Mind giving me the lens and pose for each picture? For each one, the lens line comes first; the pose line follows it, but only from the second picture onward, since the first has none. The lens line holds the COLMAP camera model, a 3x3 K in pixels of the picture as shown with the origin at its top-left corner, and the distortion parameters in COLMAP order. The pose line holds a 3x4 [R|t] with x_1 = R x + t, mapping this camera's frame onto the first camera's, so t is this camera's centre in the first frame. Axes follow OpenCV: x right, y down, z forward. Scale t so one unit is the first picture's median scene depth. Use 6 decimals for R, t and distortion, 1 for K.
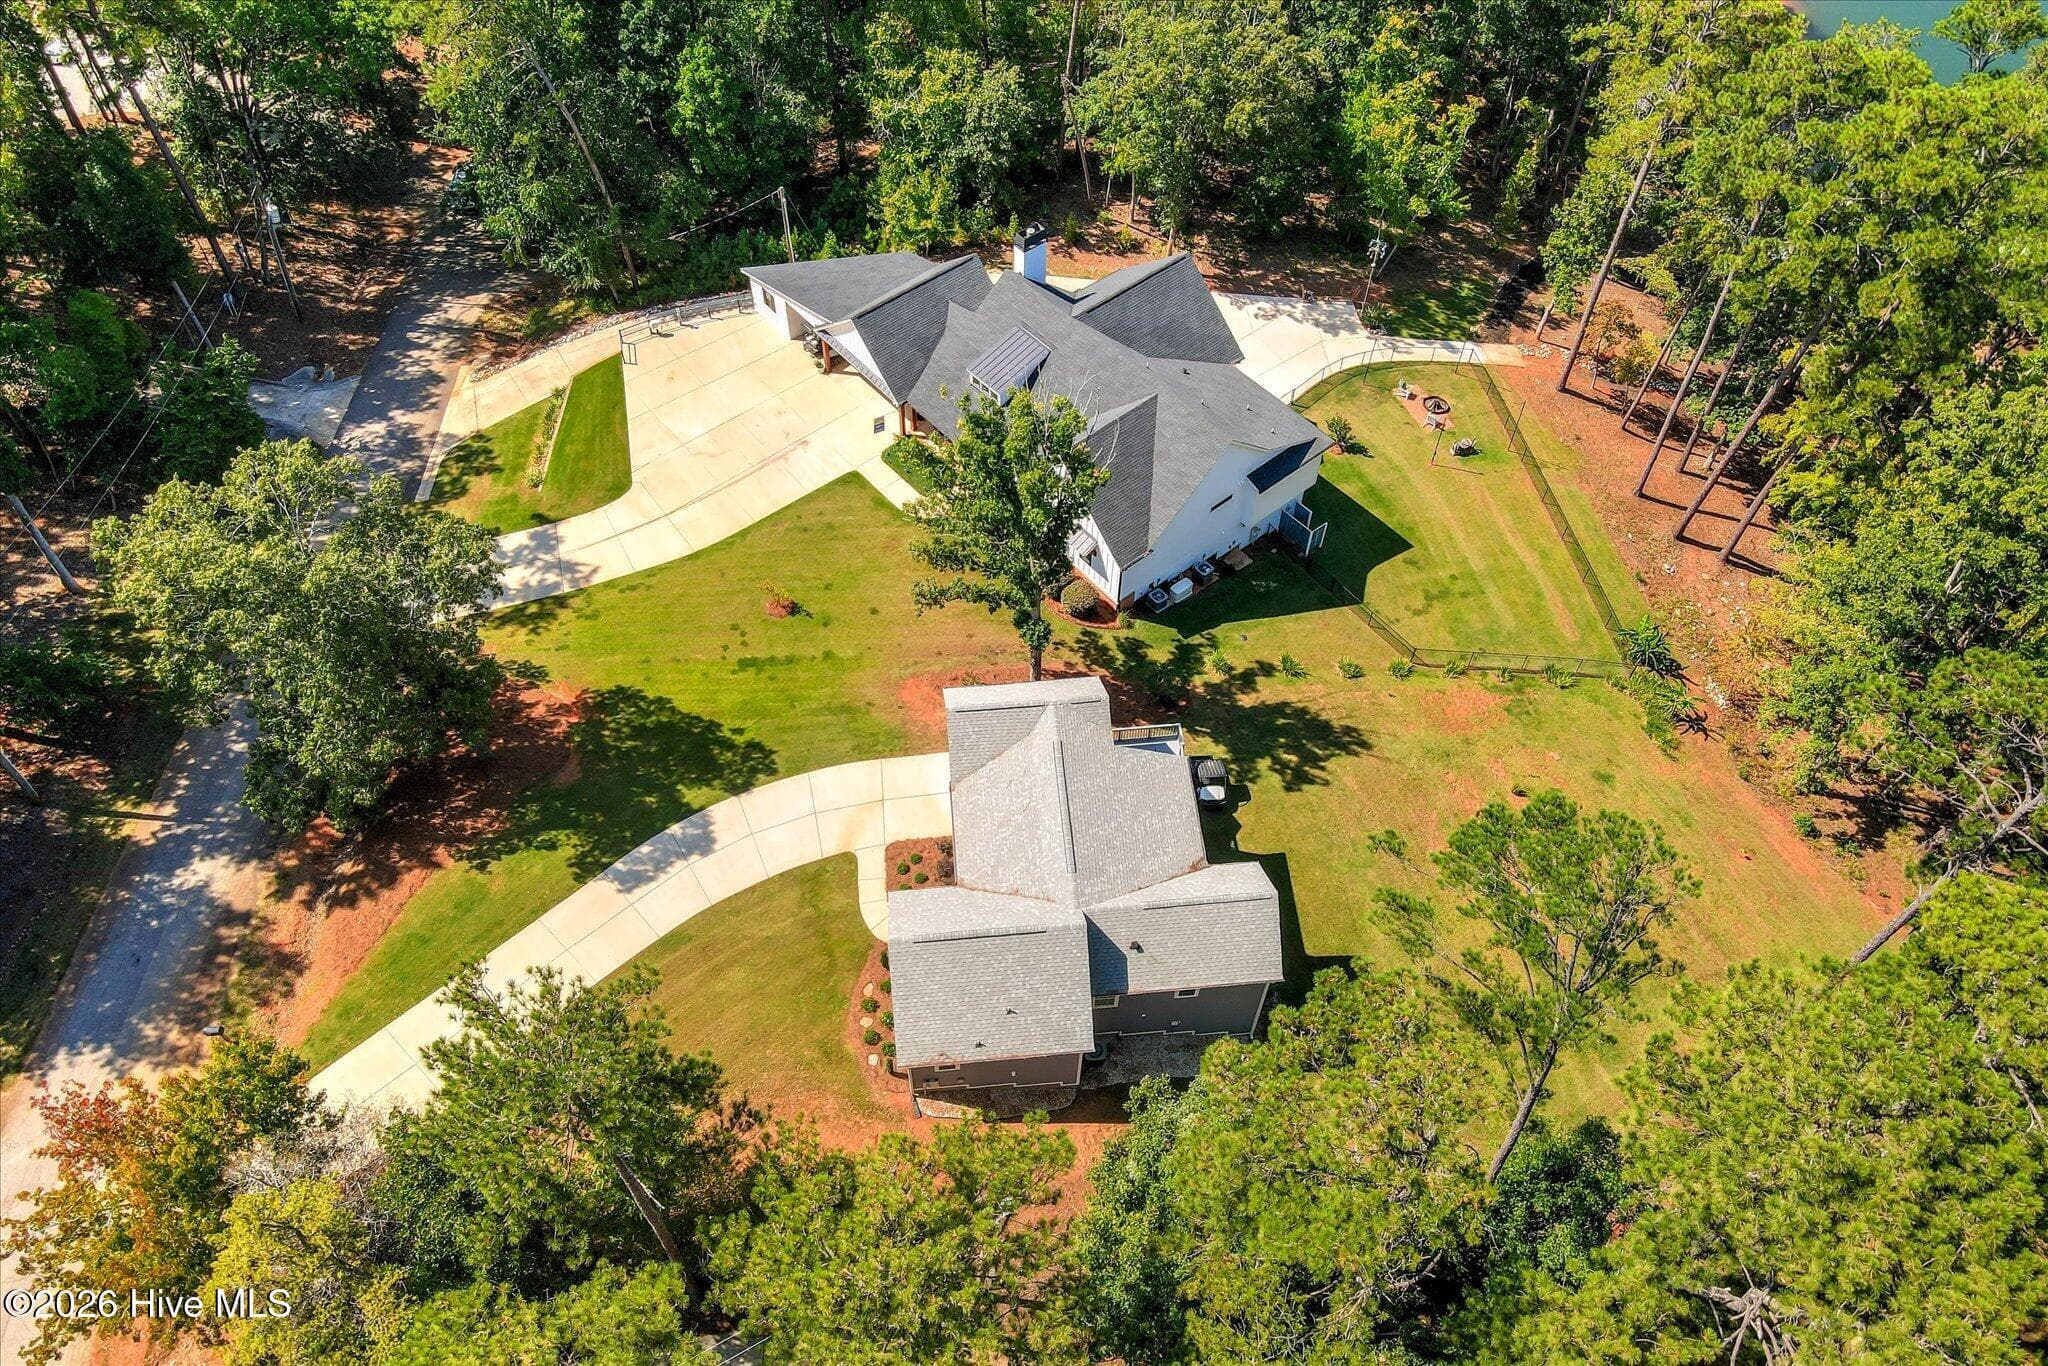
lens RADIAL K [[1494.5, 0, 1022.0], [0, 1494.5, 662.5], [0, 0, 1]] dist [-0.000354, 0.020676]
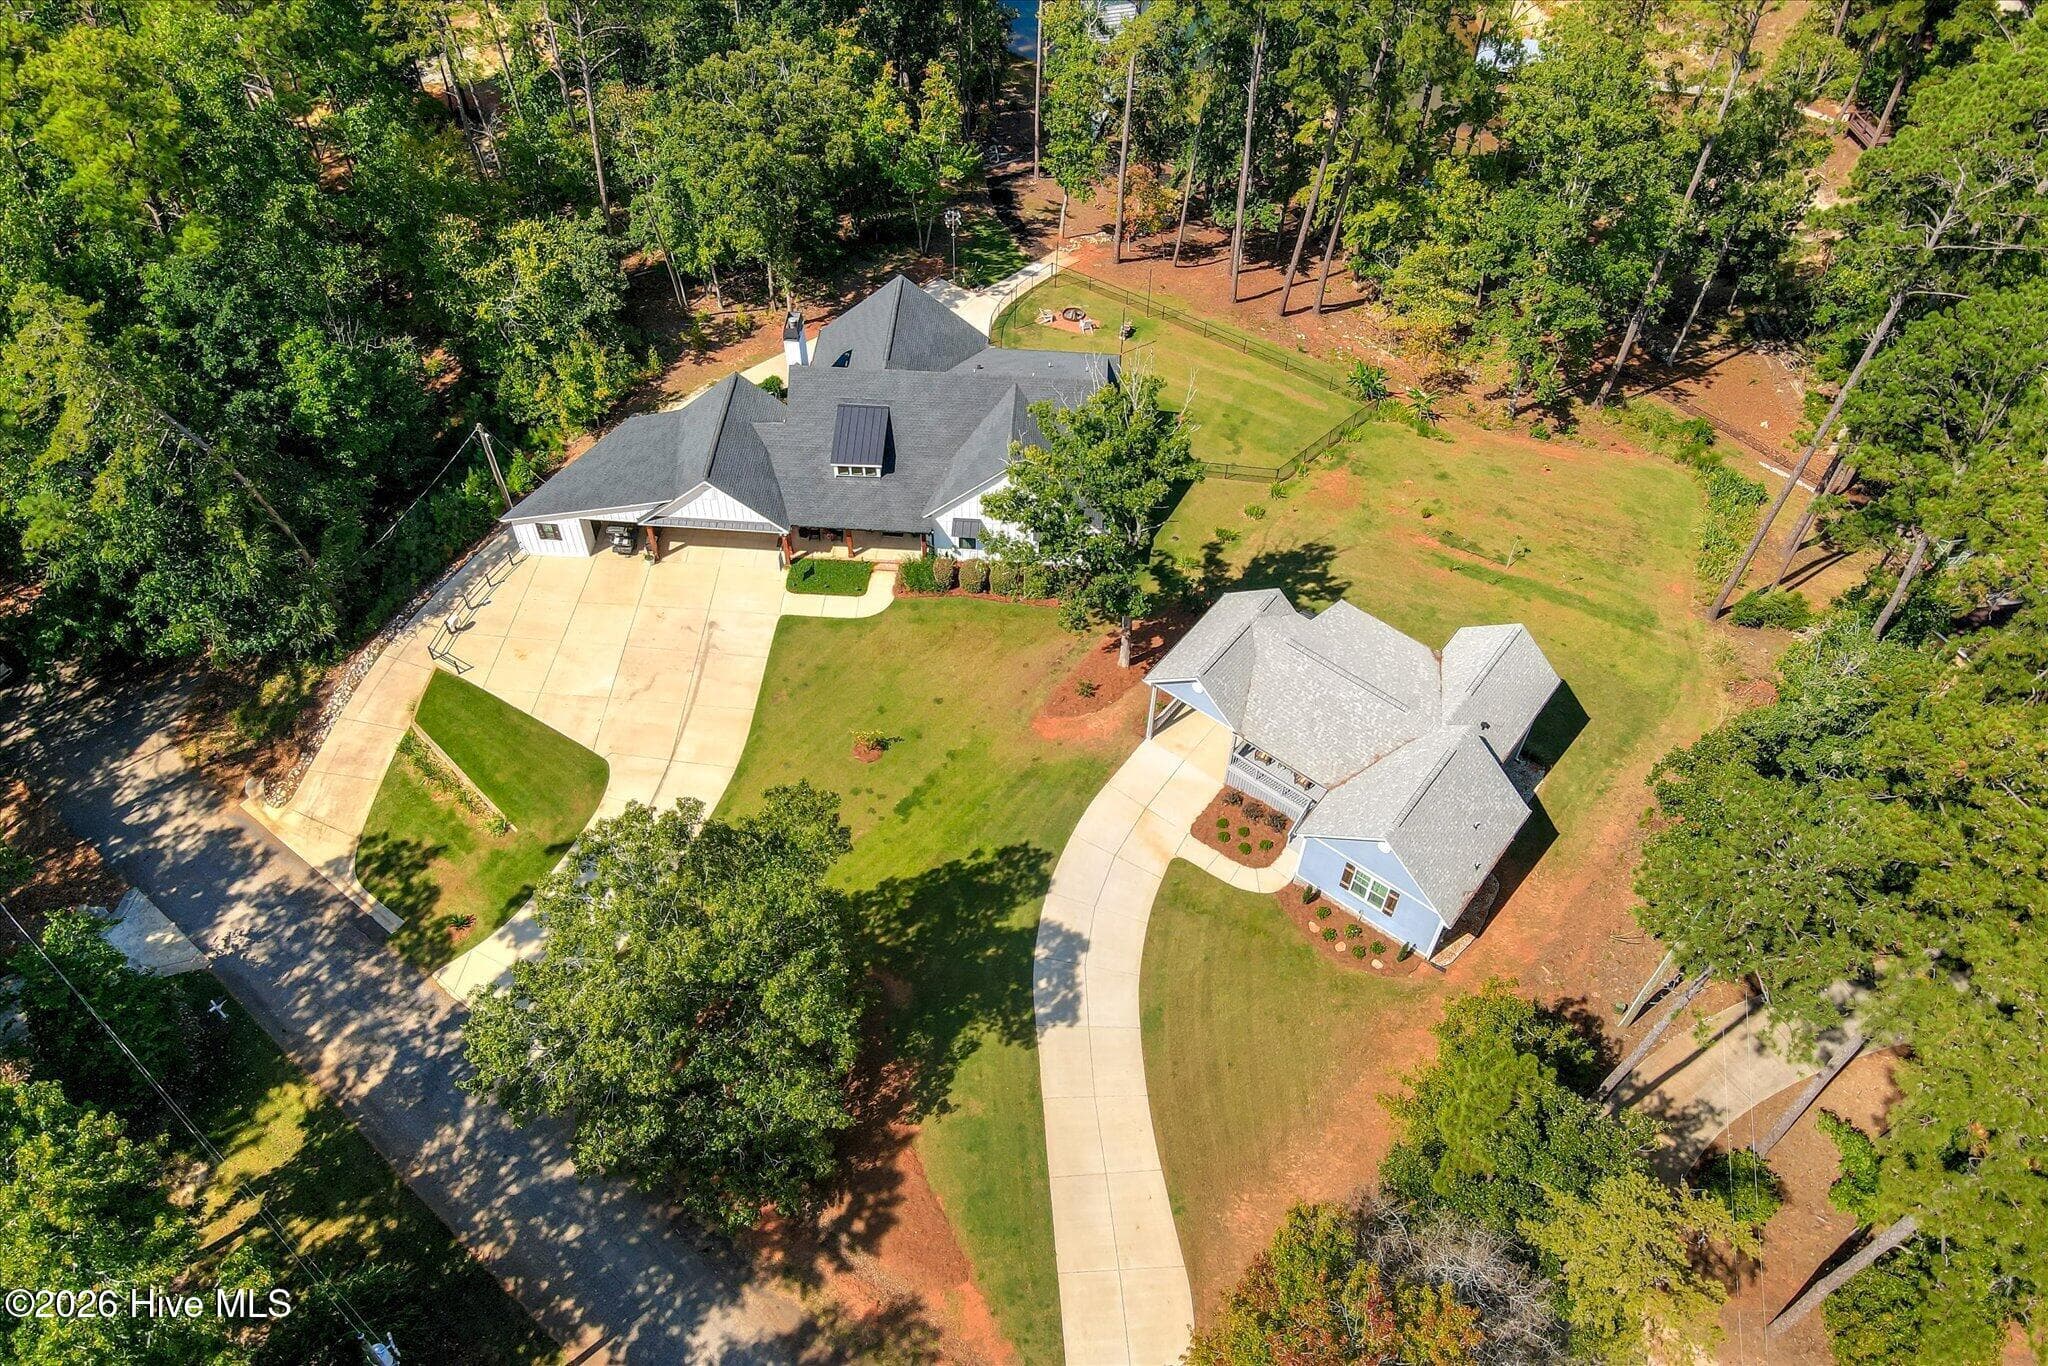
lens RADIAL K [[1494.5, 0, 1014.8], [0, 1494.5, 658.8], [0, 0, 1]] dist [-0.000354, 0.020676]
pose [[0.695098, -0.550501, 0.462371, -0.516497], [0.568359, 0.814637, 0.115478, -0.145568], [-0.440235, 0.182524, 0.879135, 0.101027]]
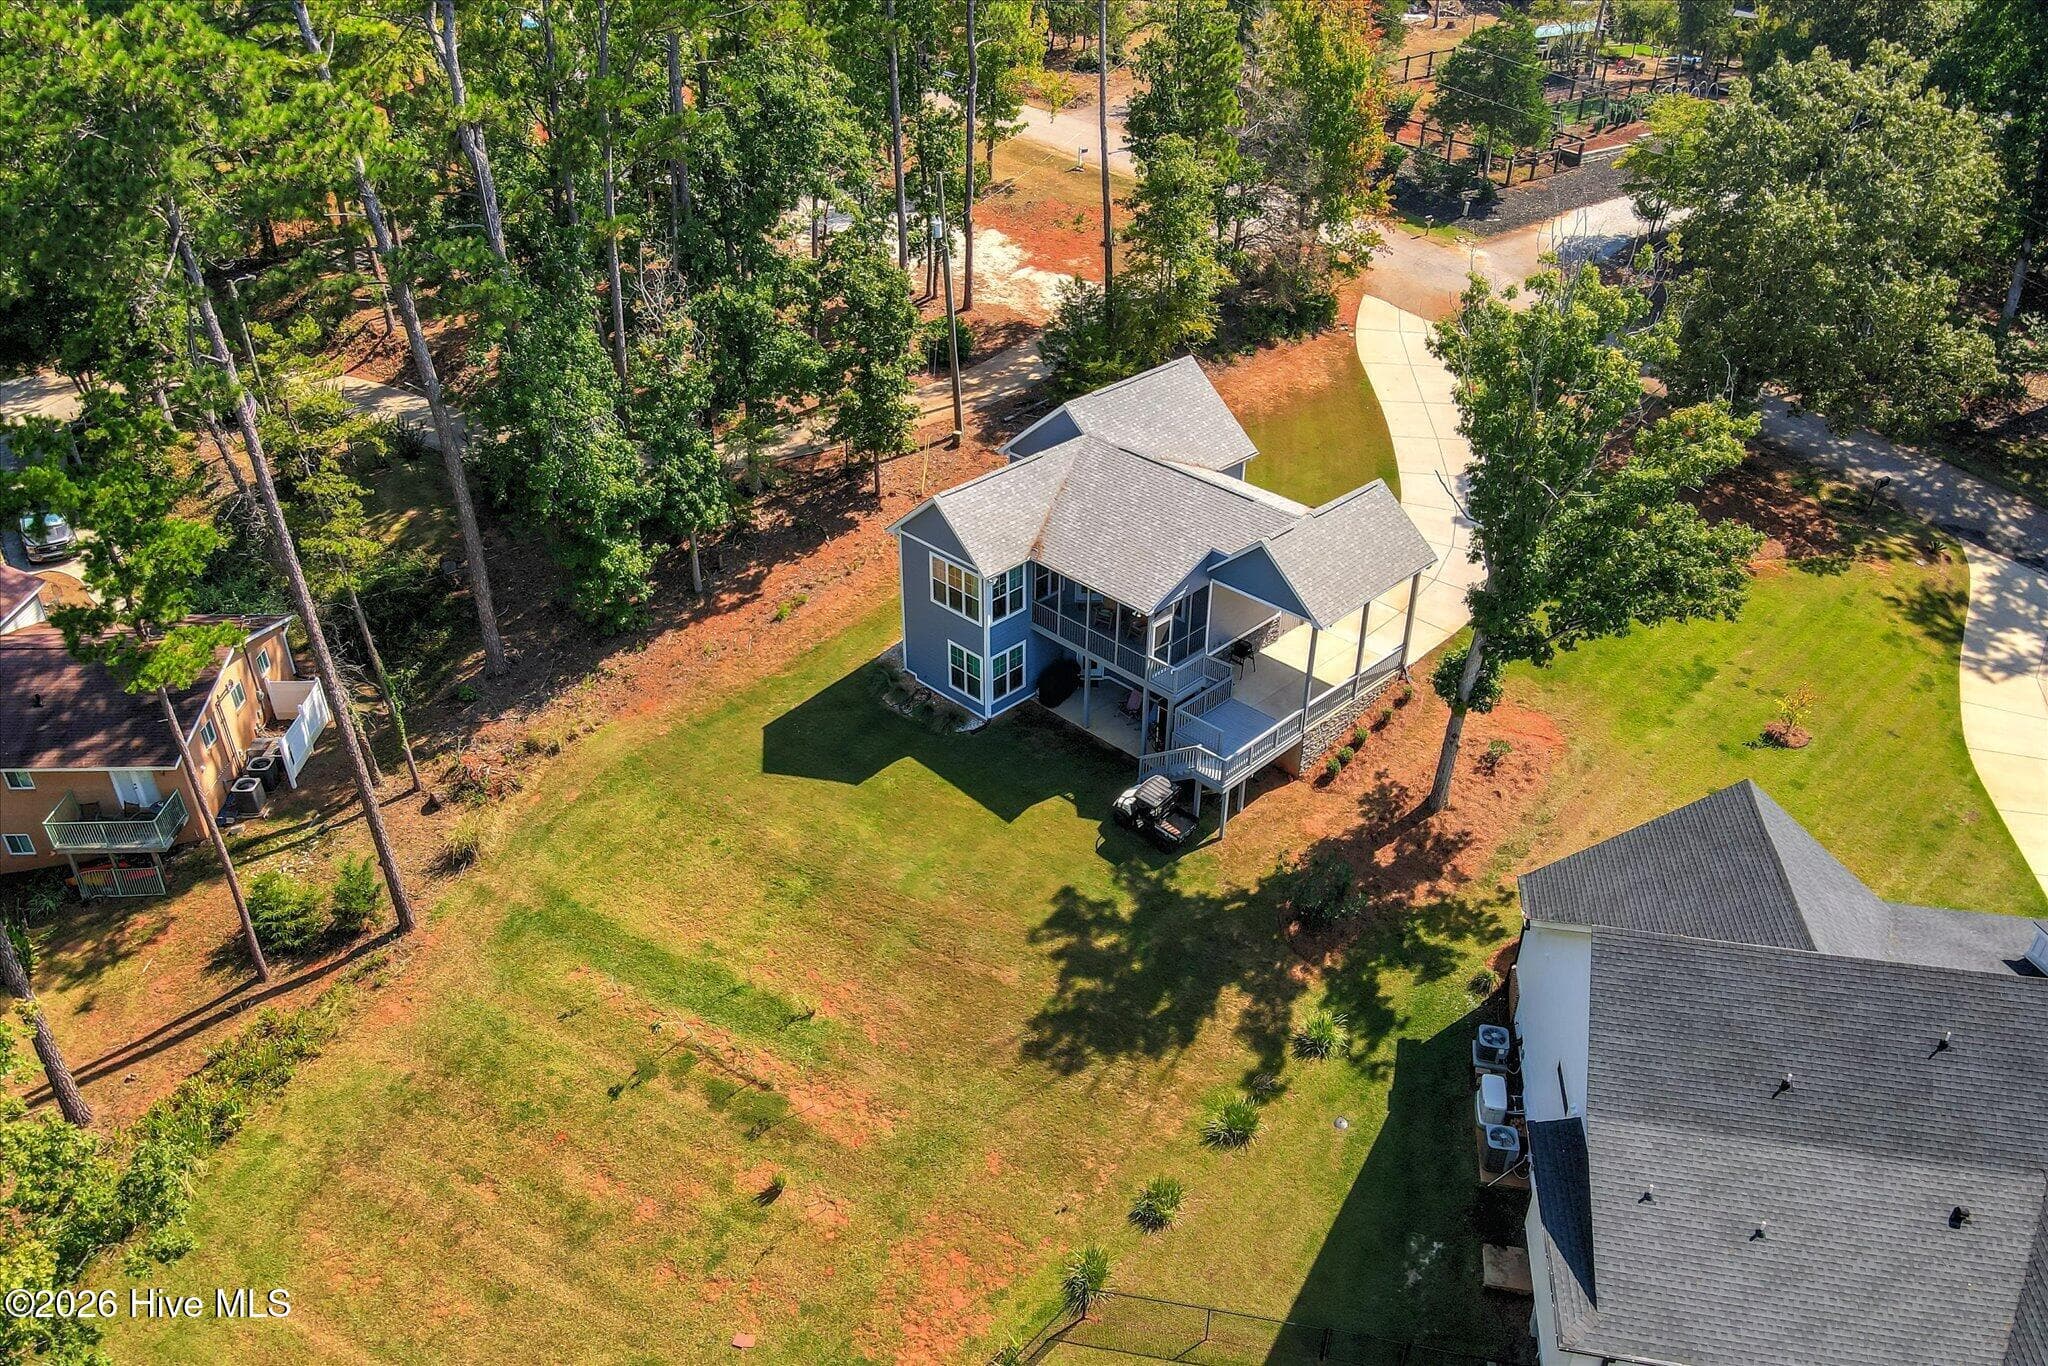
lens RADIAL K [[1494.5, 0, 1023.3], [0, 1494.5, 677.2], [0, 0, 1]] dist [-0.000354, 0.020676]
pose [[-0.770668, 0.331061, -0.544490, 0.493993], [-0.511667, 0.187811, 0.838405, -0.453198], [0.379825, 0.924730, 0.024653, 0.834988]]
